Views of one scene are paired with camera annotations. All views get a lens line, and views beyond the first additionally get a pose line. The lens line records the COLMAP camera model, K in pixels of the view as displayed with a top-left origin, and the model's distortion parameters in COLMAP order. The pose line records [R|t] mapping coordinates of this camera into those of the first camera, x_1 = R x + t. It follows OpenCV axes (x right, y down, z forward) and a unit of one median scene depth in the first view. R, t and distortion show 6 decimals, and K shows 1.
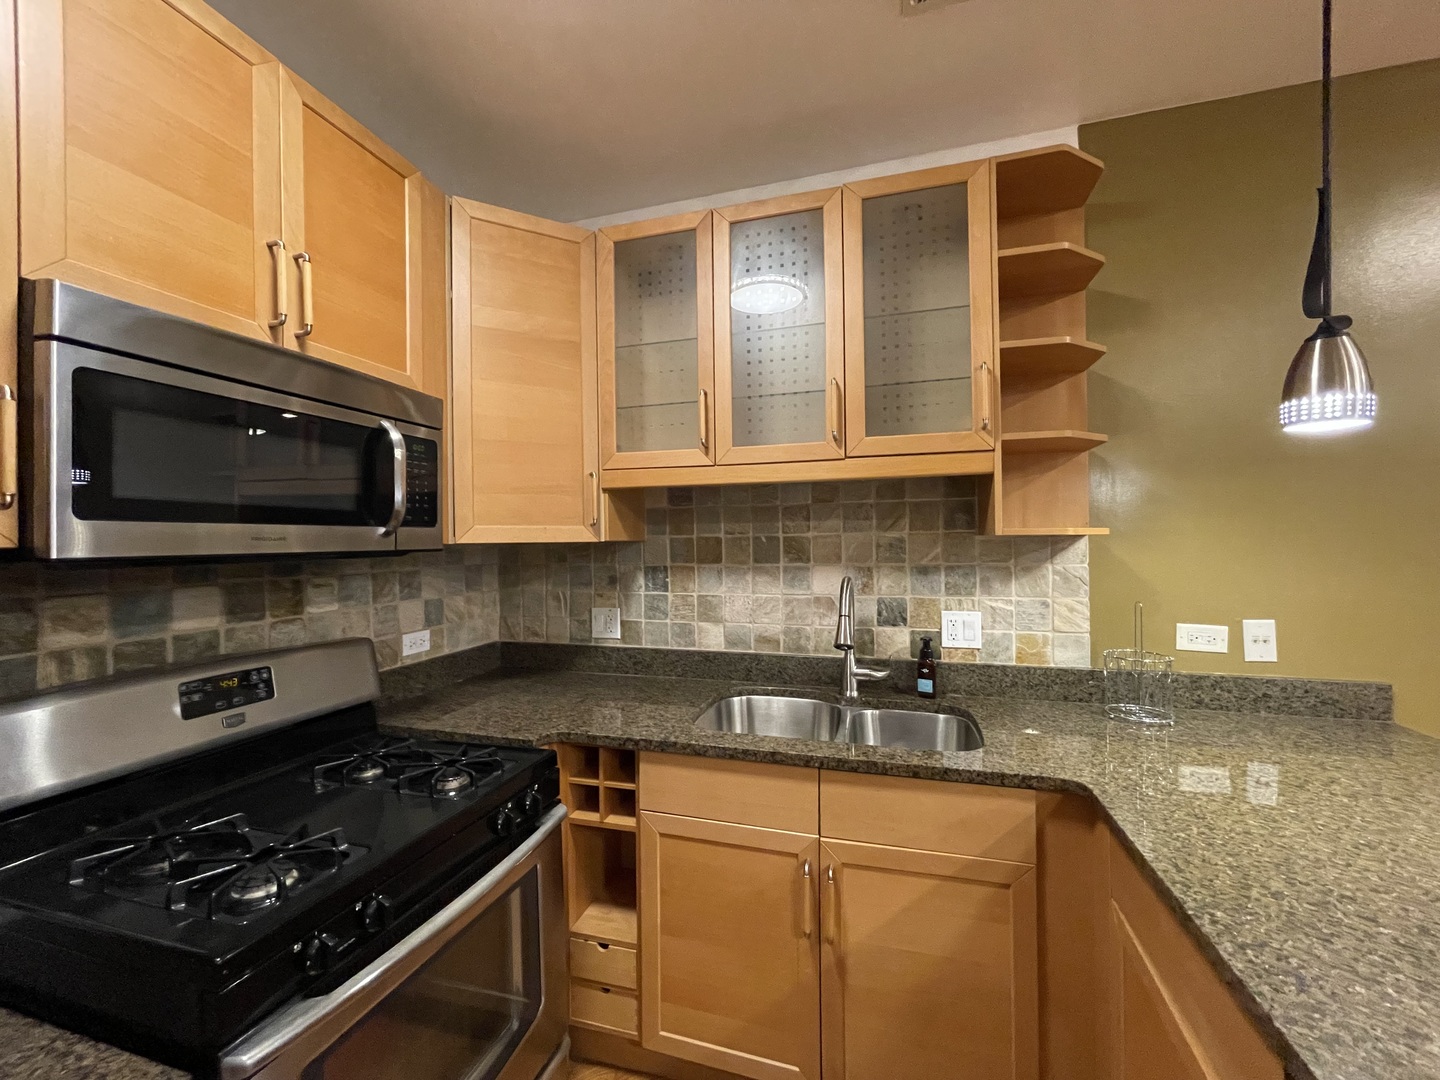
lens RADIAL K [[589.9, 0, 712.4], [0, 589.9, 537.5], [0, 0, 1]] dist [-0.006387, -0.000004]
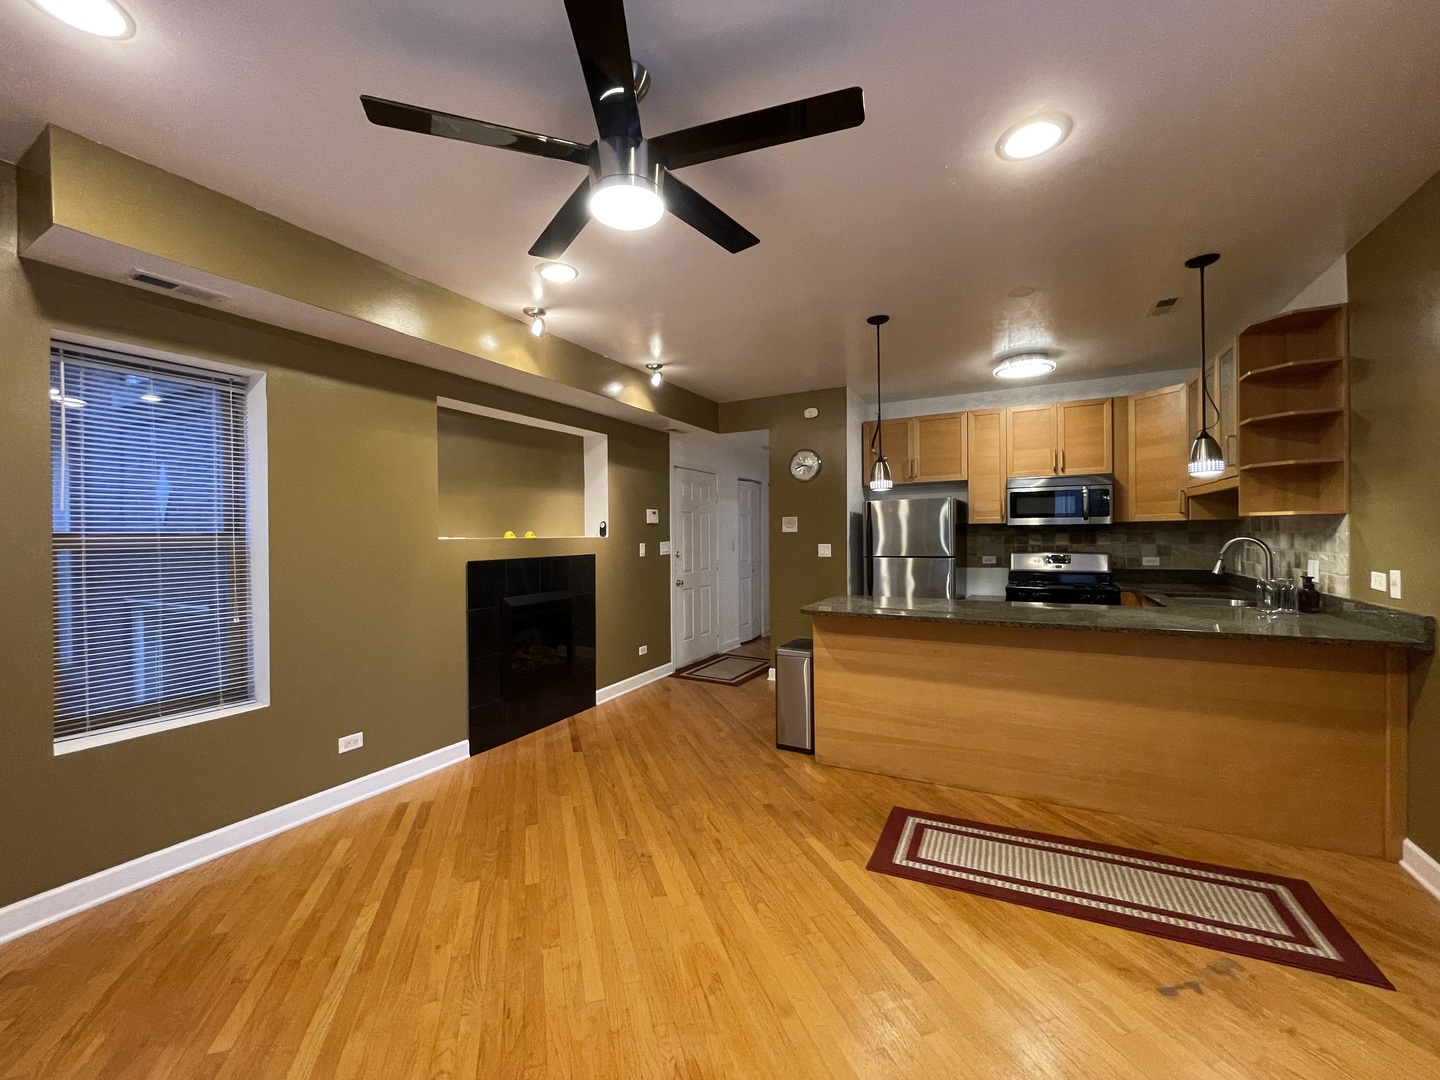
lens RADIAL K [[589.9, 0, 716.3], [0, 589.9, 538.0], [0, 0, 1]] dist [0.000245, 0.000007]
pose [[-0.193629, 0.021471, -0.980840, 2.487869], [0.017018, 0.999684, 0.018524, 0.002049], [0.980927, -0.013105, -0.193933, -0.353377]]
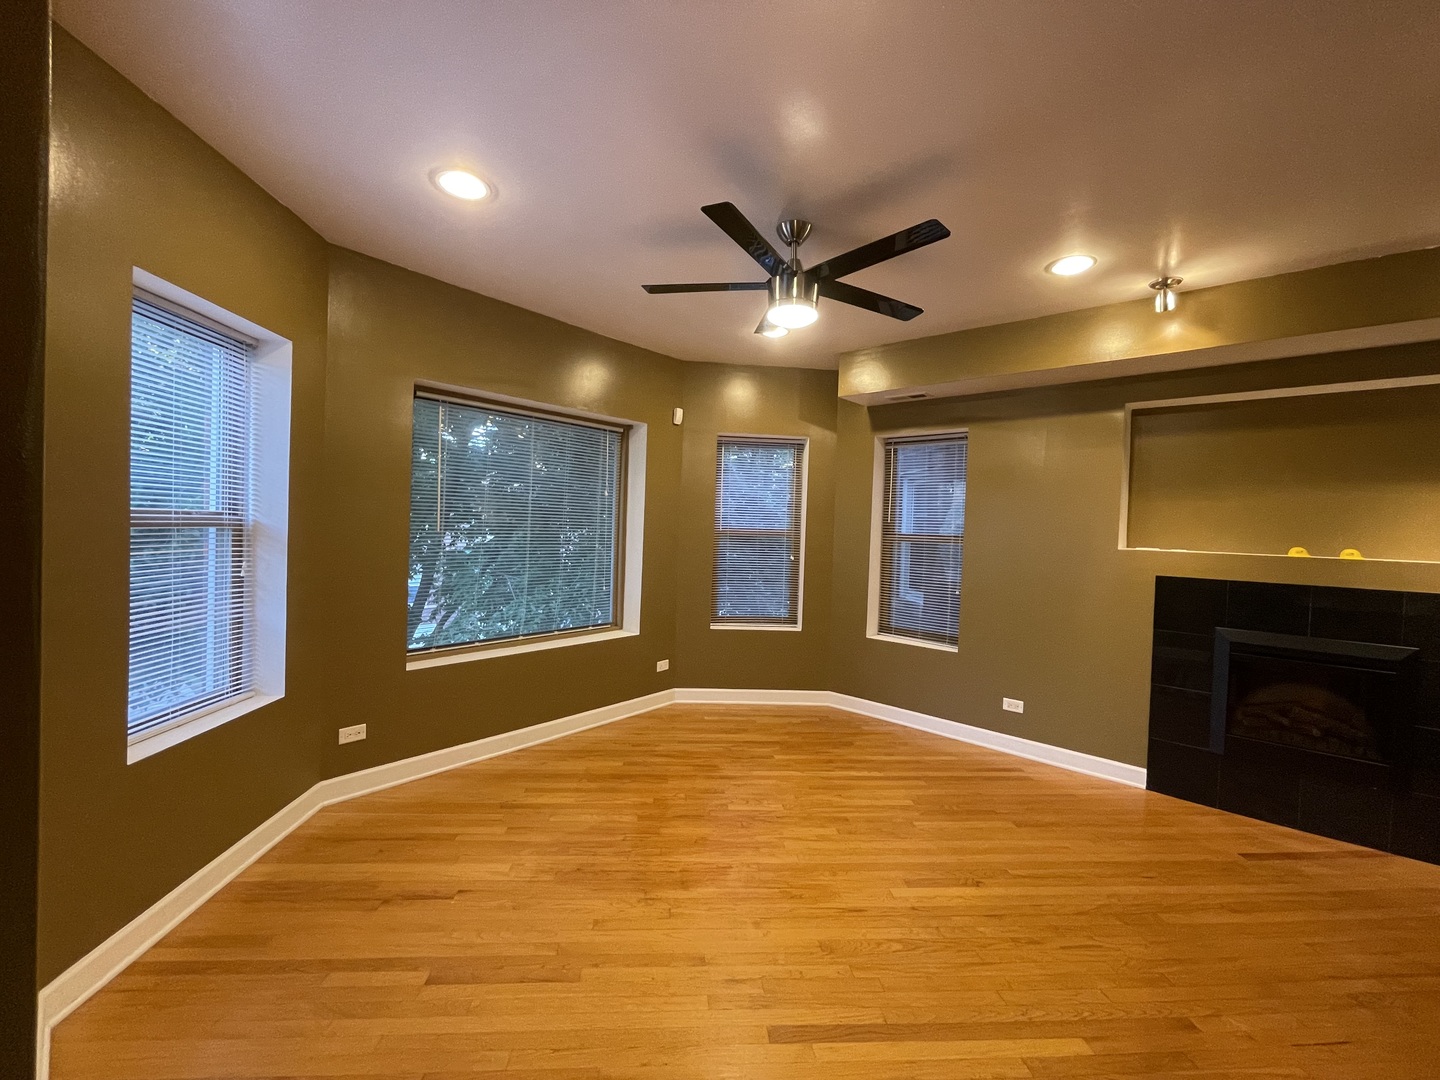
lens RADIAL K [[590.0, 0, 717.6], [0, 590.0, 535.6], [0, 0, 1]] dist [0.002868, 0.000500]
pose [[-0.913792, -0.026819, 0.405296, 1.162899], [-0.026621, 0.999627, 0.006125, 0.005925], [-0.405309, -0.005192, -0.914165, 0.669244]]
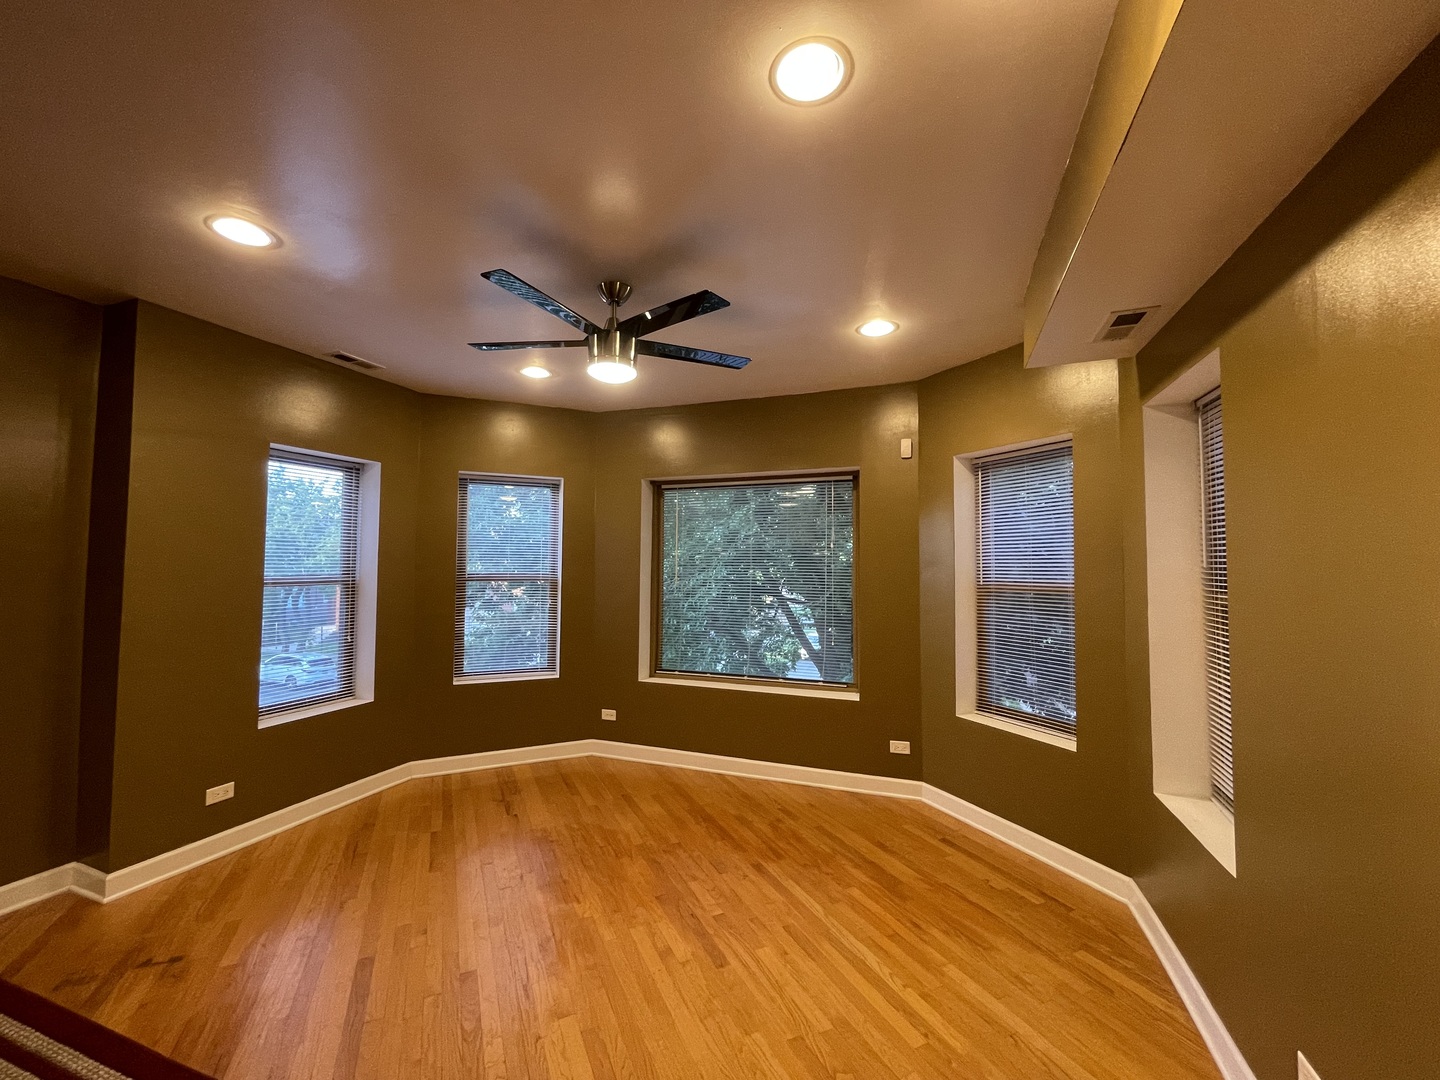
lens RADIAL K [[589.9, 0, 716.3], [0, 589.9, 538.0], [0, 0, 1]] dist [0.000245, 0.000007]
pose [[0.067019, 0.056552, 0.996148, 0.204699], [-0.012794, 0.998359, -0.055817, -0.035832], [-0.997670, -0.009004, 0.067633, -1.015536]]
